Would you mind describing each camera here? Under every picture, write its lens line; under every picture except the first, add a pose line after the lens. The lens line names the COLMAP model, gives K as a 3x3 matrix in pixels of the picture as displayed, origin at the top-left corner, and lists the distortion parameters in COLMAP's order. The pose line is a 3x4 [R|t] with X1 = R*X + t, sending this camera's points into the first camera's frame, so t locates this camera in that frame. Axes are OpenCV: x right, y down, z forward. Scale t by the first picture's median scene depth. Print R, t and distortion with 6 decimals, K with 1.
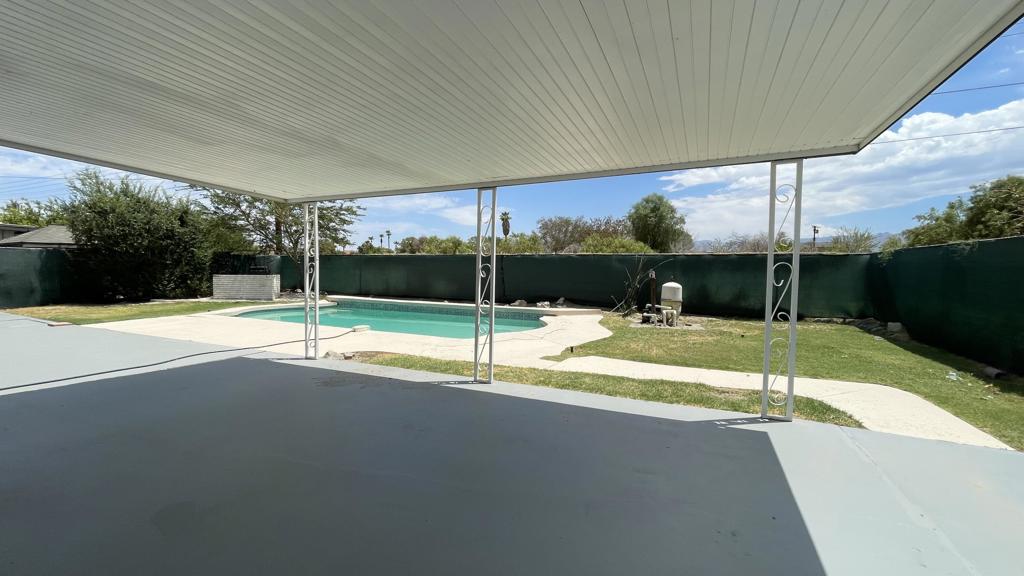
lens RADIAL K [[415.7, 0, 515.1], [0, 415.7, 285.3], [0, 0, 1]] dist [0.000018, 0.000120]
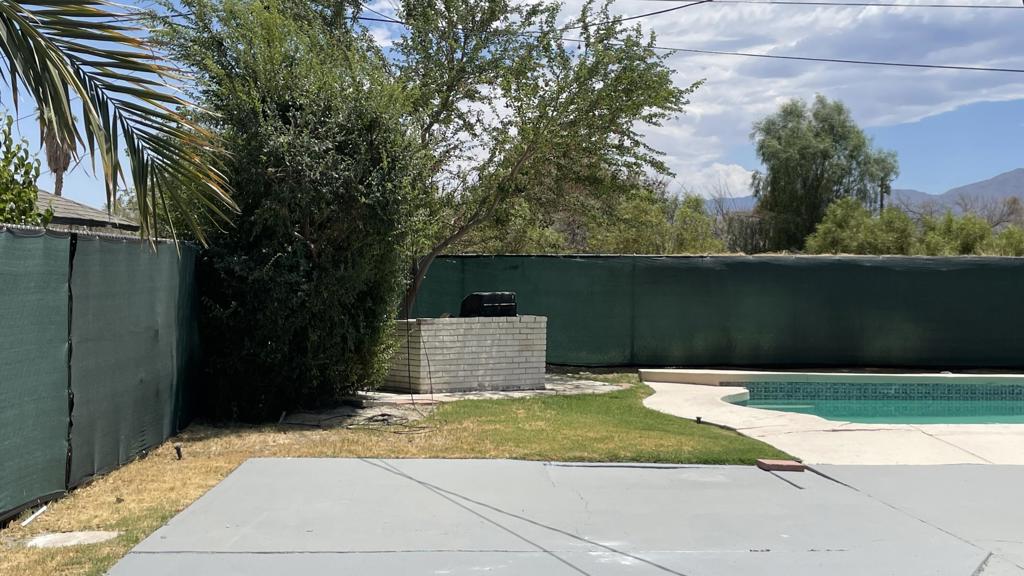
lens RADIAL K [[1362.4, 0, 512.0], [0, 1362.4, 288.0], [0, 0, 1]] dist [-0.012057, -0.021039]
pose [[0.883911, -0.008519, 0.467578, -1.112255], [0.022111, 0.999477, -0.023590, -0.021418], [-0.467133, 0.031190, 0.883637, 0.016750]]
